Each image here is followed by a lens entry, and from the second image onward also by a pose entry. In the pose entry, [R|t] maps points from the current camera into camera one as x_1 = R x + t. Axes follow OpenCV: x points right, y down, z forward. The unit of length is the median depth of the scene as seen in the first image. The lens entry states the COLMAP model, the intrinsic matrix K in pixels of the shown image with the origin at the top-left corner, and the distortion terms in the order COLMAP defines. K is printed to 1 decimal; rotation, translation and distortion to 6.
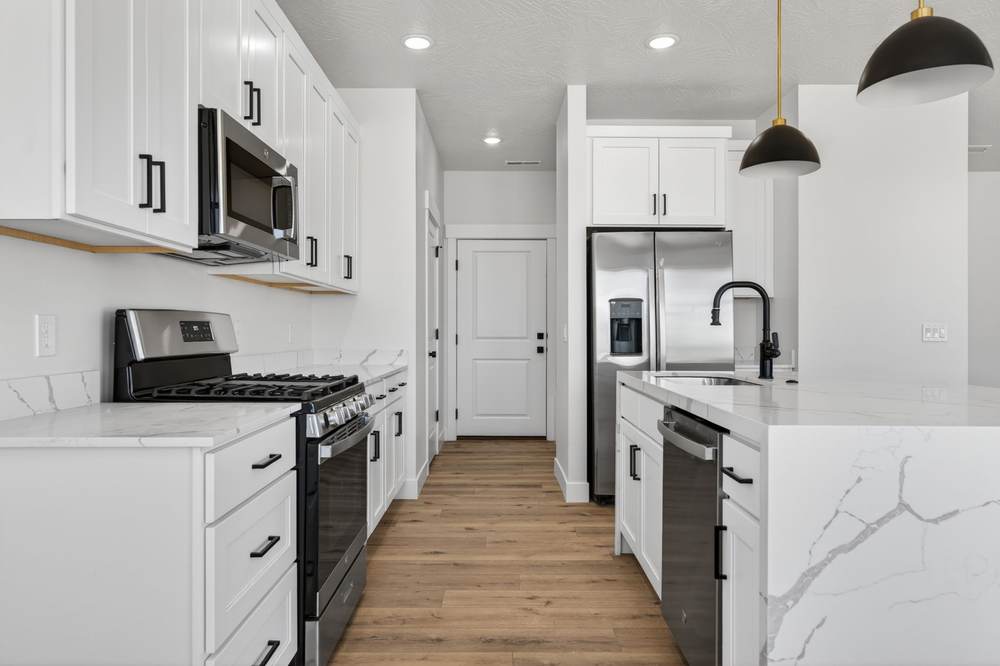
lens RADIAL K [[680.0, 0, 473.9], [0, 680.0, 326.7], [0, 0, 1]] dist [-0.001360, 0.003632]
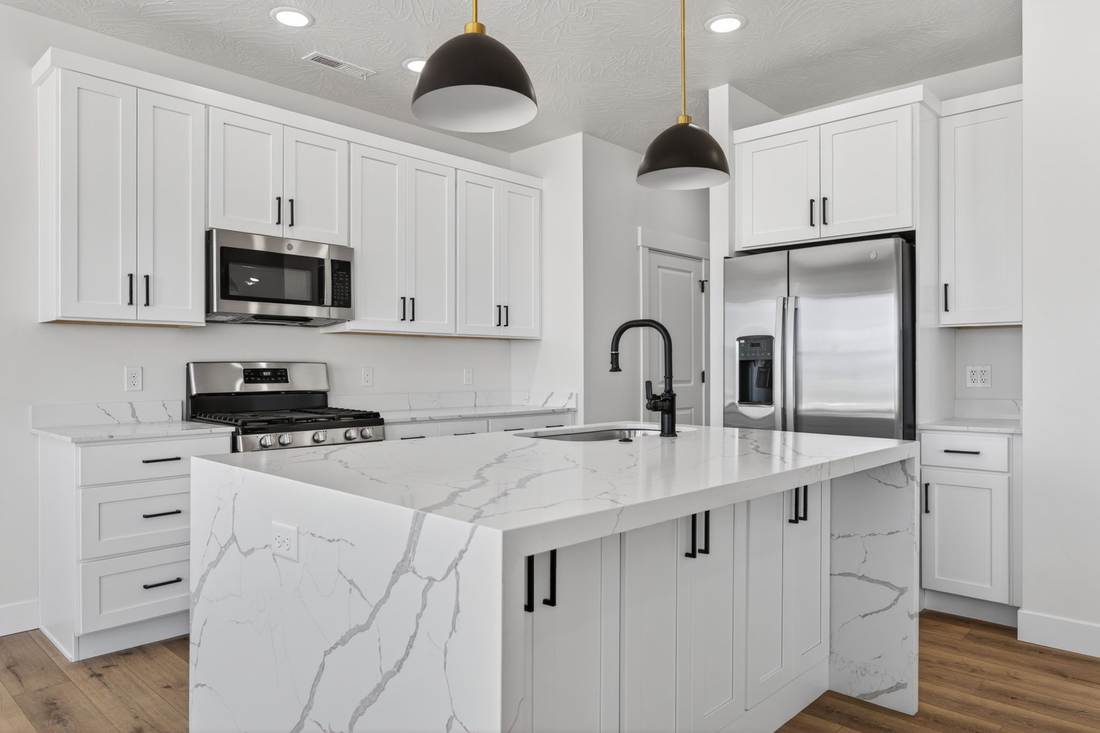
lens RADIAL K [[797.2, 0, 550.5], [0, 797.2, 368.2], [0, 0, 1]] dist [-0.030065, 0.001957]
pose [[0.701089, -0.002036, -0.713071, 0.809276], [0.004739, 0.999987, 0.001805, -0.006277], [0.713058, -0.004644, 0.701089, 0.173141]]
